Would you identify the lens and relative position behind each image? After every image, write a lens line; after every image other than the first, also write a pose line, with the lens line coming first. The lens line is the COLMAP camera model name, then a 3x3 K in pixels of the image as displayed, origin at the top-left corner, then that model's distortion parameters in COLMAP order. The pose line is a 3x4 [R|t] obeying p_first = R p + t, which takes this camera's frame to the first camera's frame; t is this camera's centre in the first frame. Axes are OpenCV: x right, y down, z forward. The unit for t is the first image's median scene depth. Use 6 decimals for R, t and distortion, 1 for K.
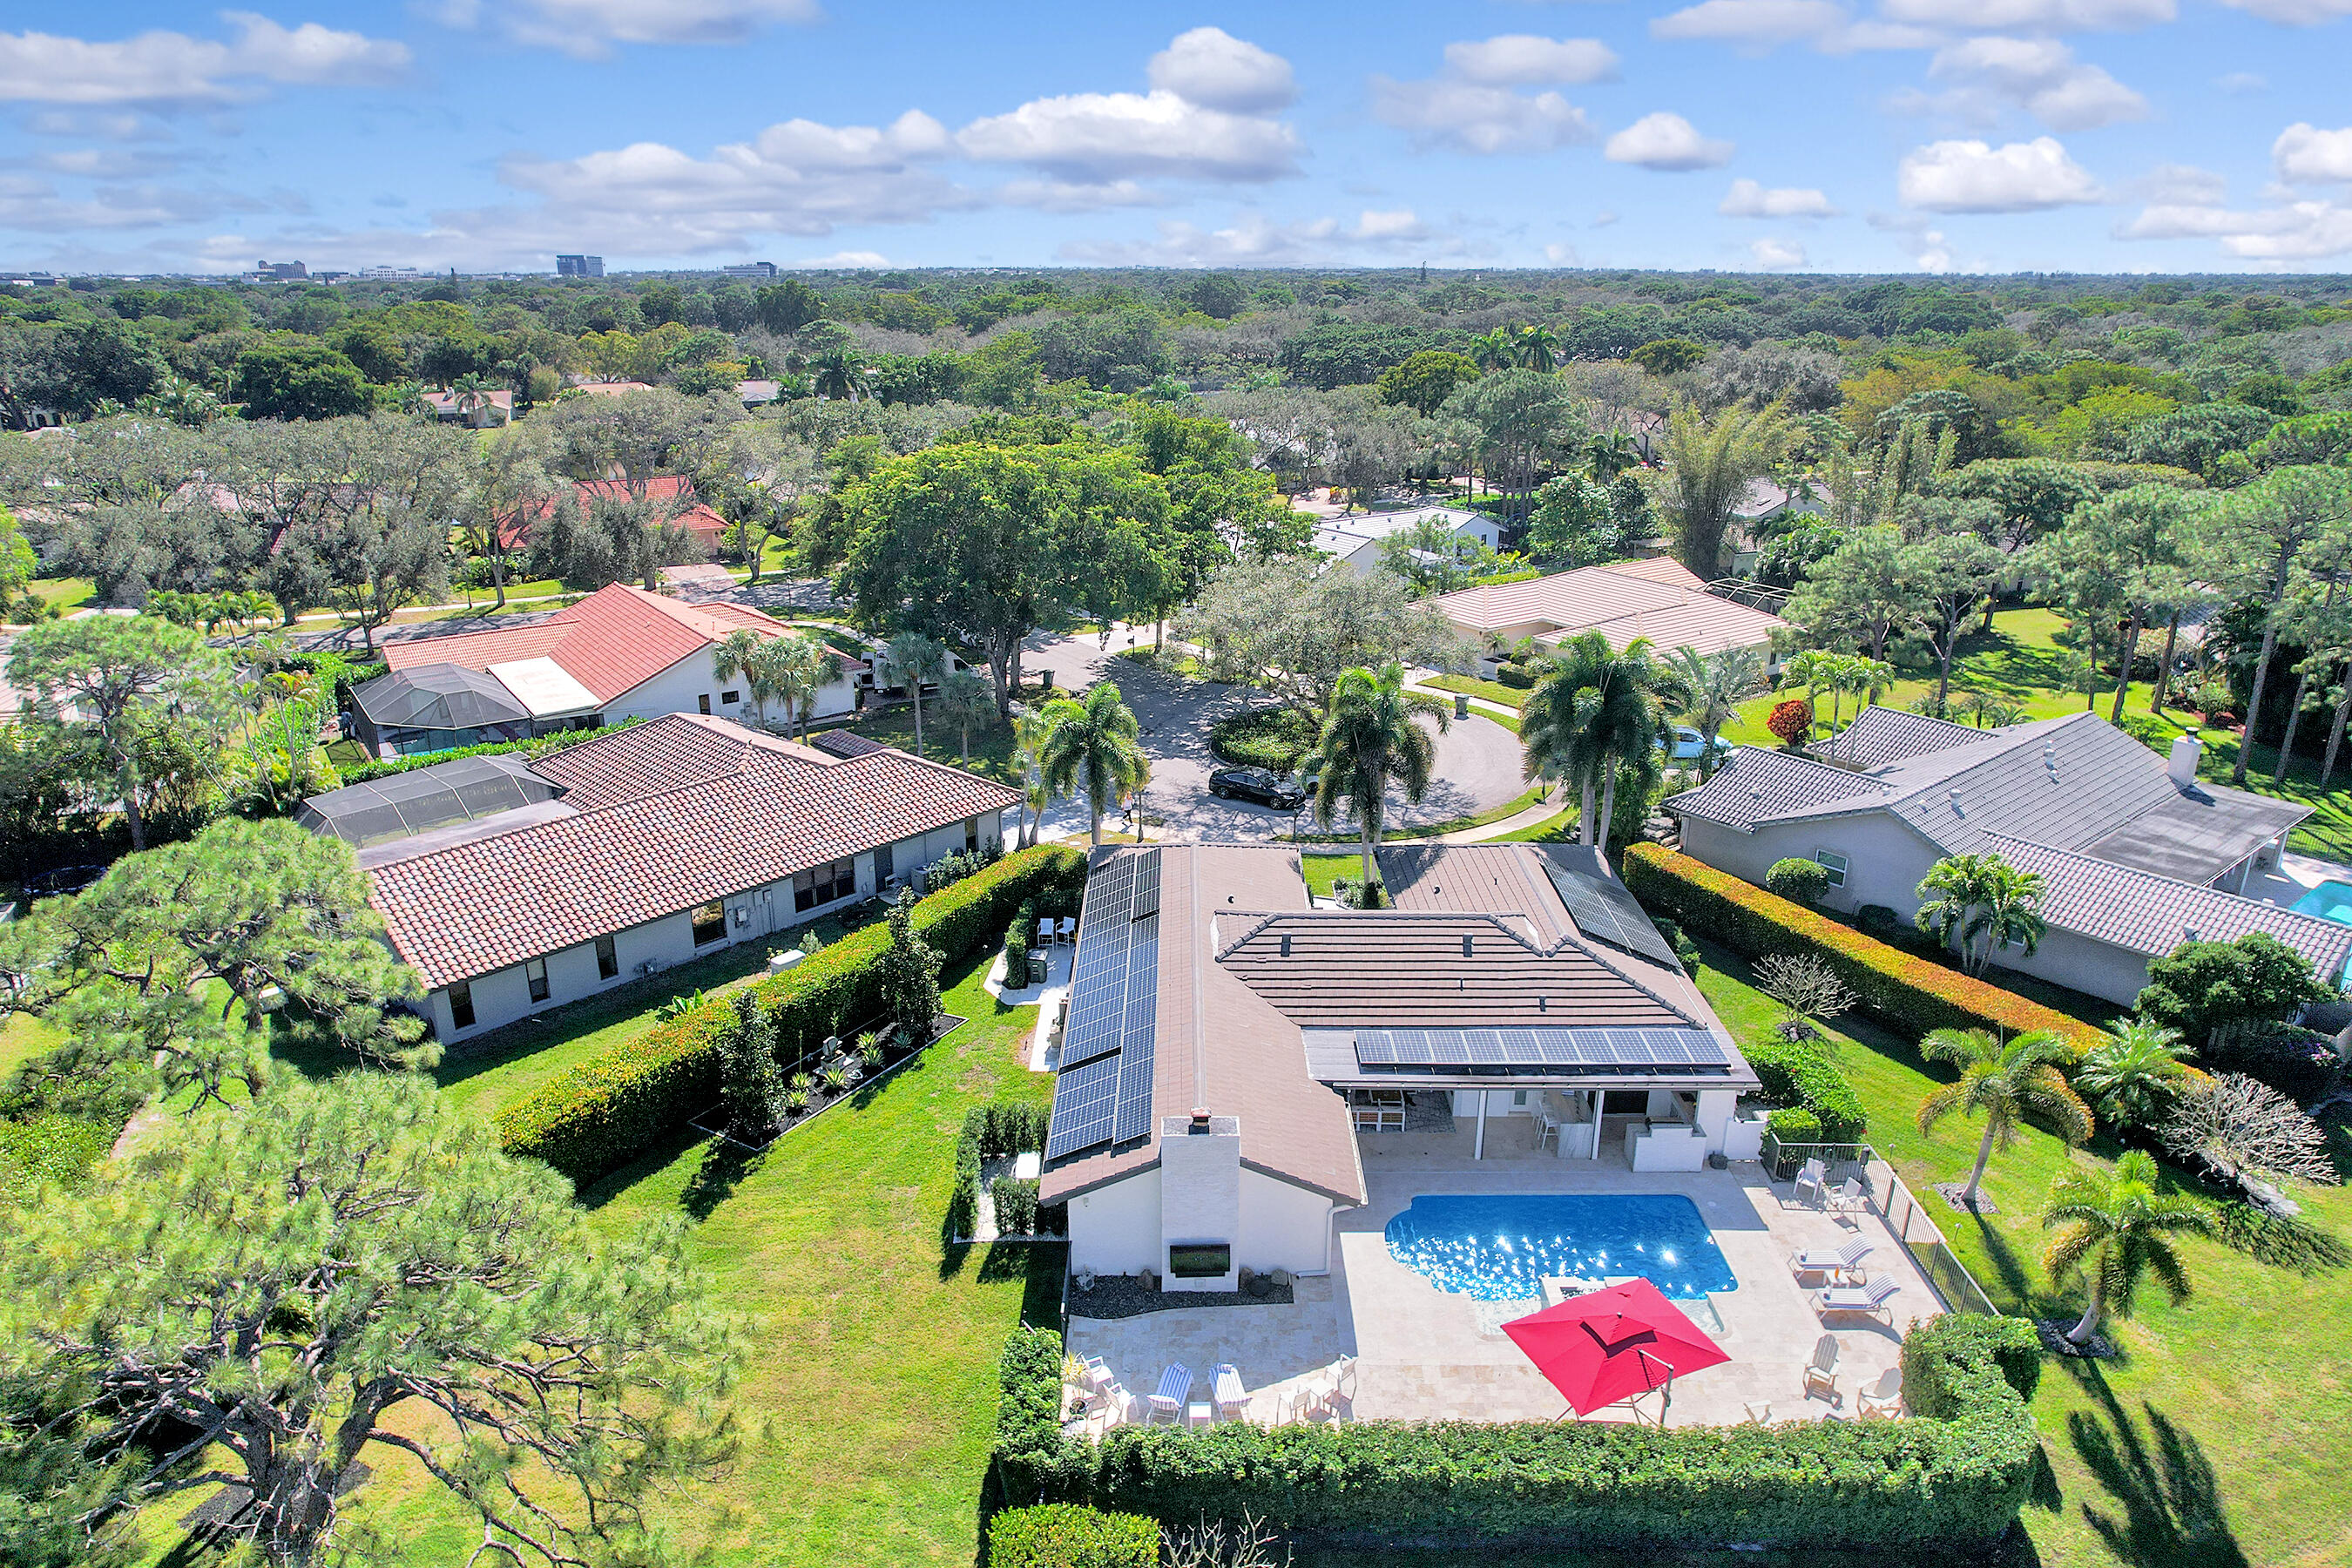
lens RADIAL K [[1505.4, 0, 1176.0], [0, 1505.4, 784.0], [0, 0, 1]] dist [-0.077867, 0.069453]
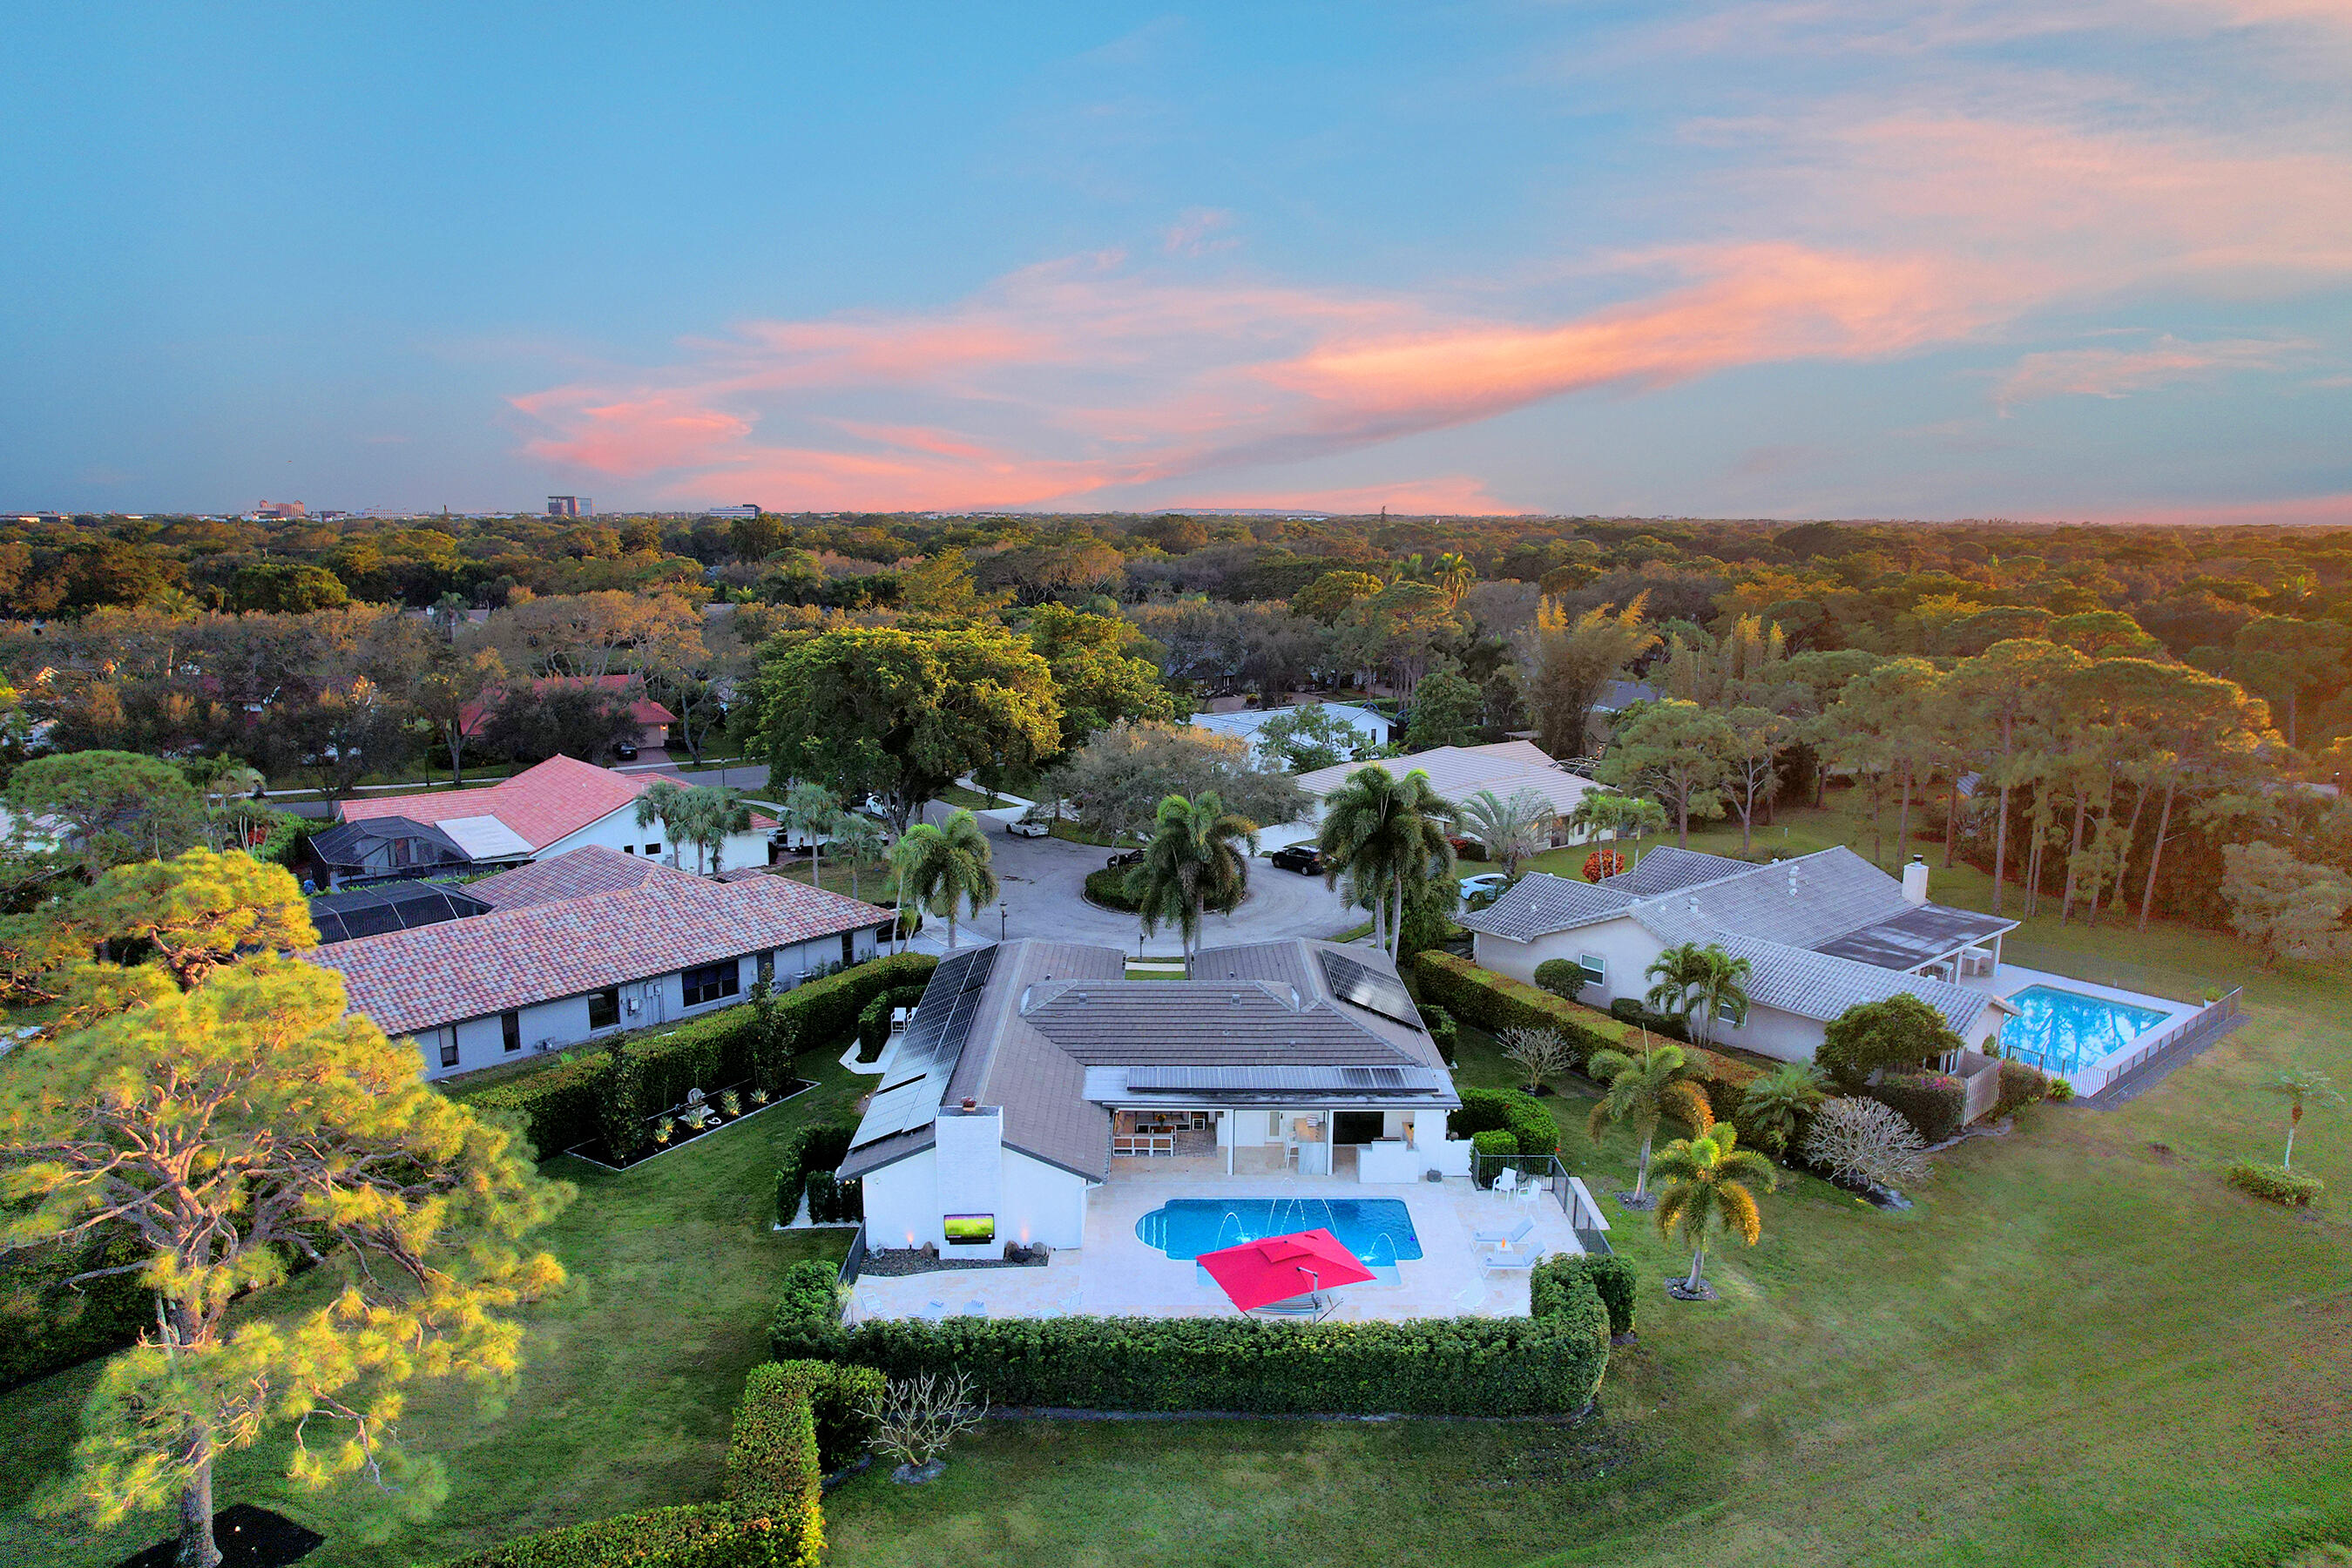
lens RADIAL K [[1505.4, 0, 1176.0], [0, 1505.4, 784.0], [0, 0, 1]] dist [-0.077867, 0.069453]
pose [[0.999843, 0.000290, 0.017689, 0.127393], [0.002426, 0.988166, -0.153369, 0.117310], [-0.017524, 0.153388, 0.988011, -0.198429]]
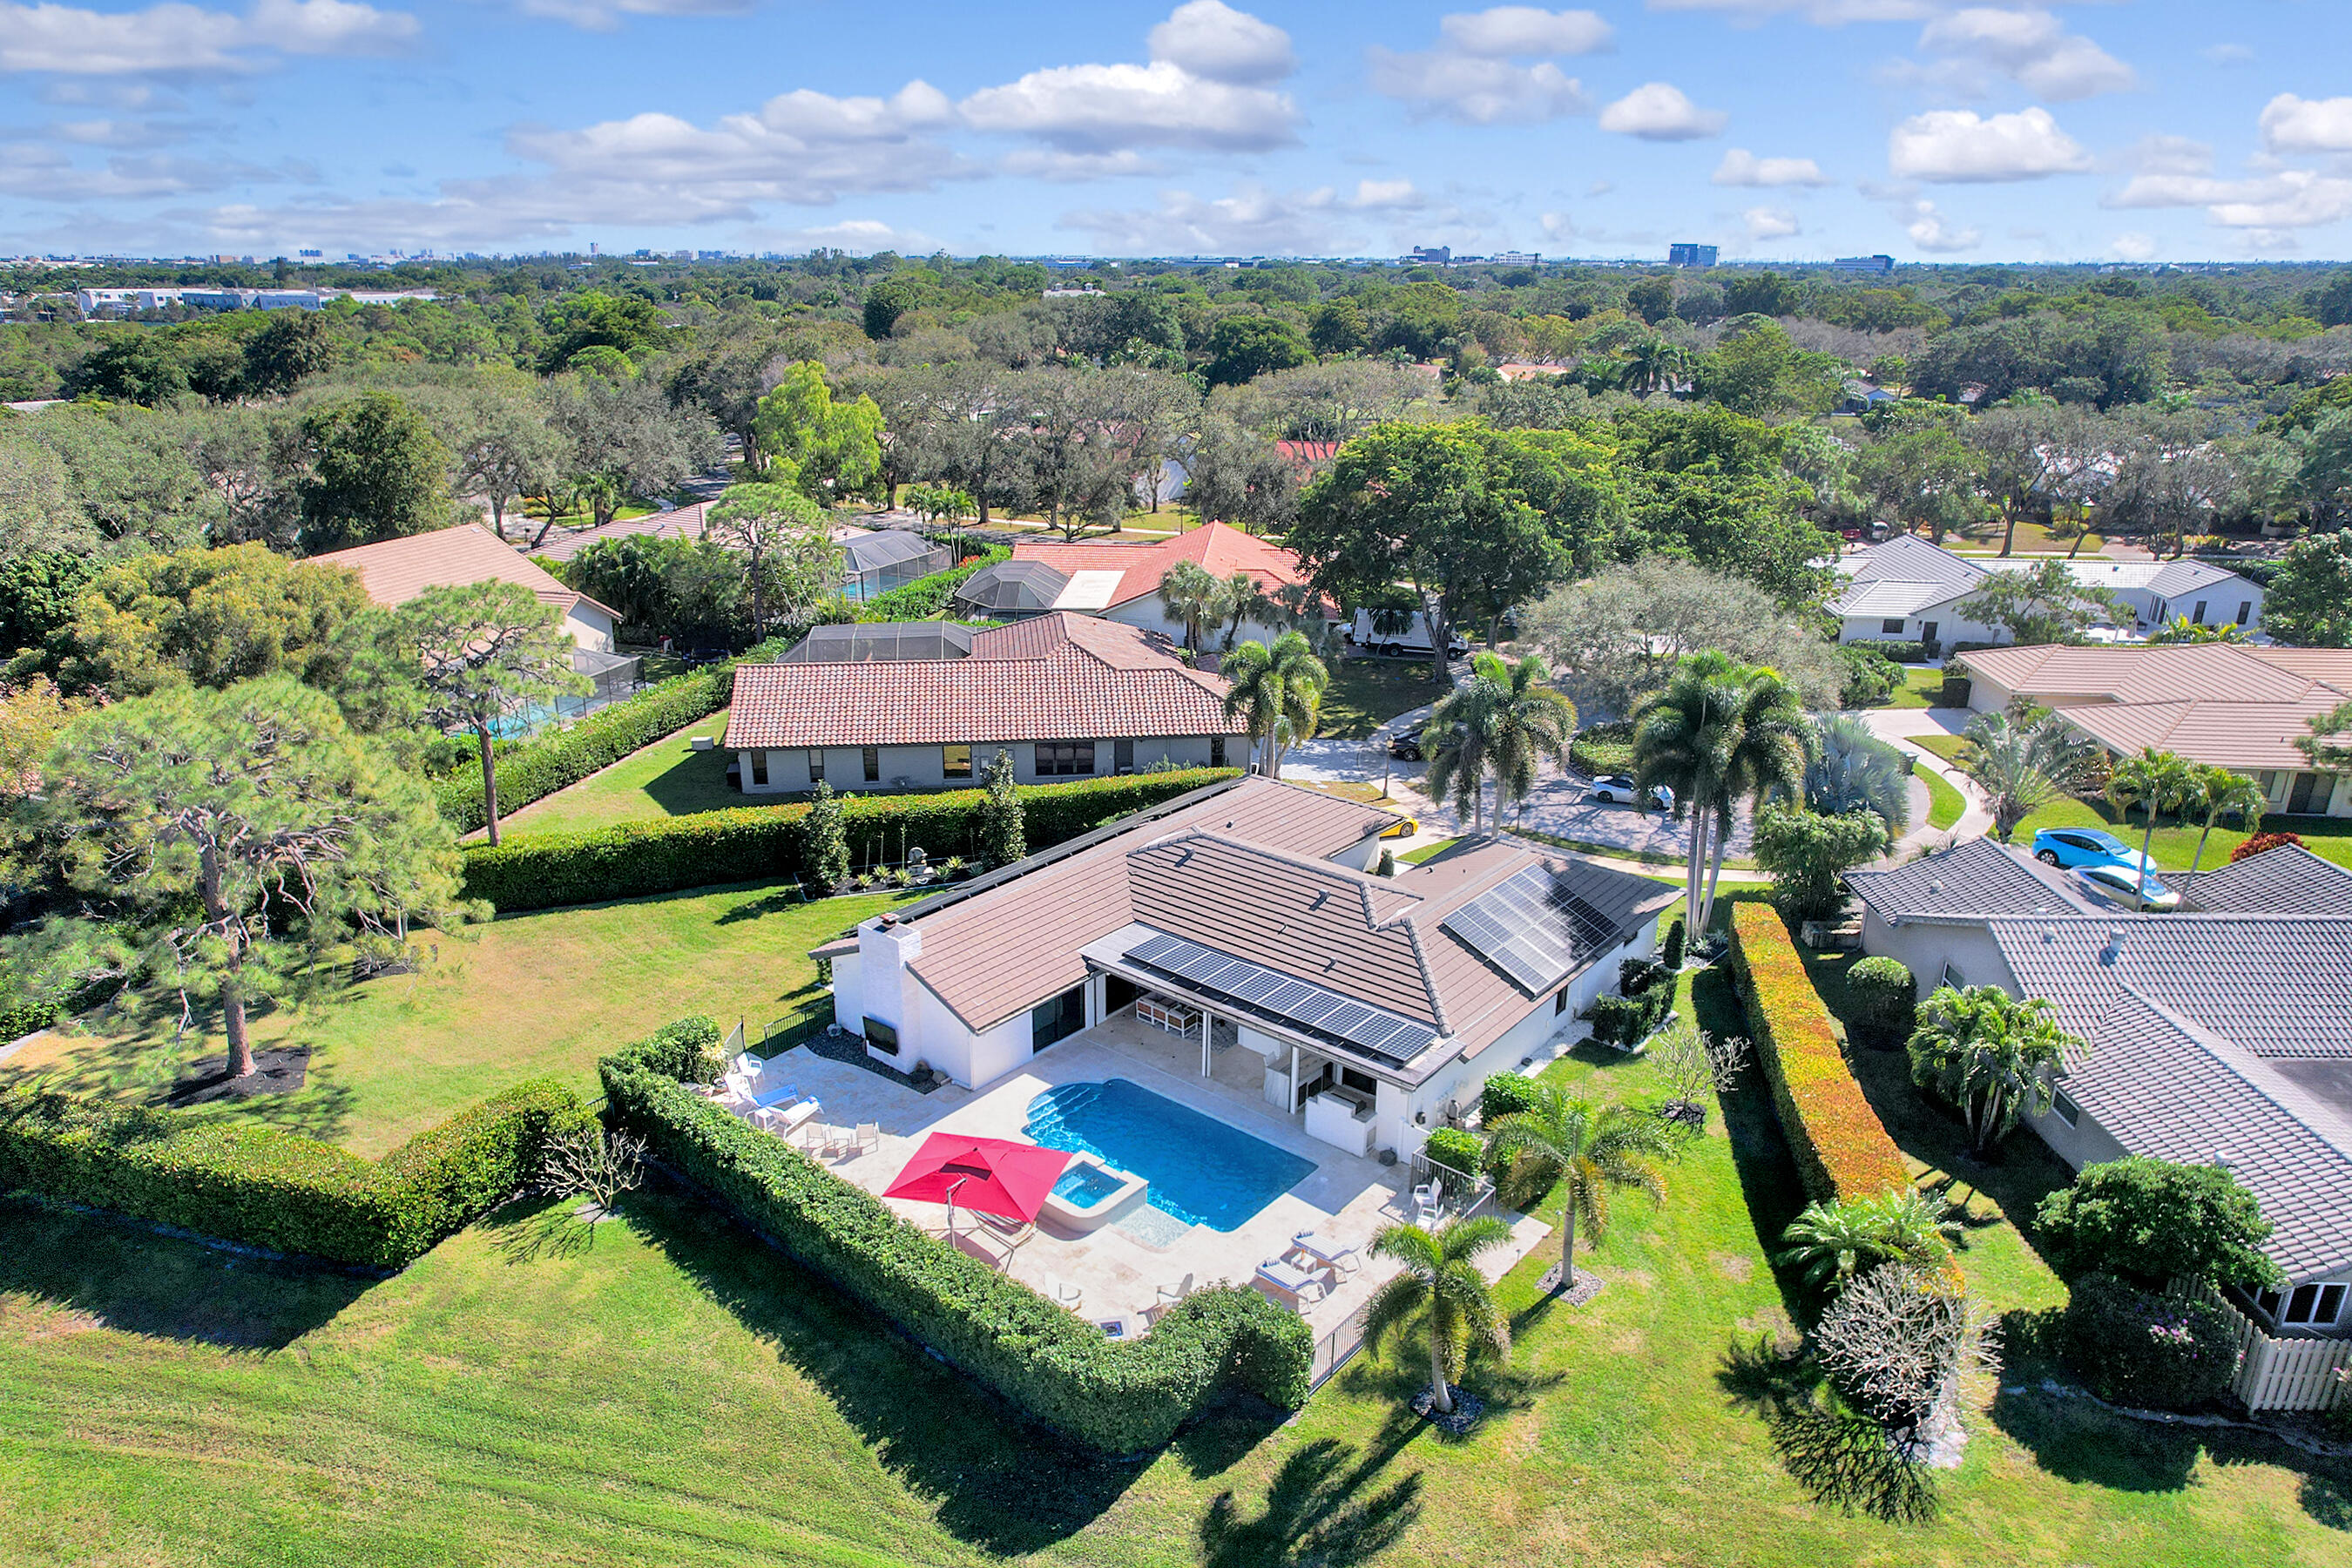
lens RADIAL K [[1505.4, 0, 1176.0], [0, 1505.4, 784.0], [0, 0, 1]] dist [-0.077867, 0.069453]
pose [[0.774034, 0.212822, -0.596303, 0.724897], [-0.209348, 0.974869, 0.076188, -0.031312], [0.597532, 0.065863, 0.799135, 0.094147]]
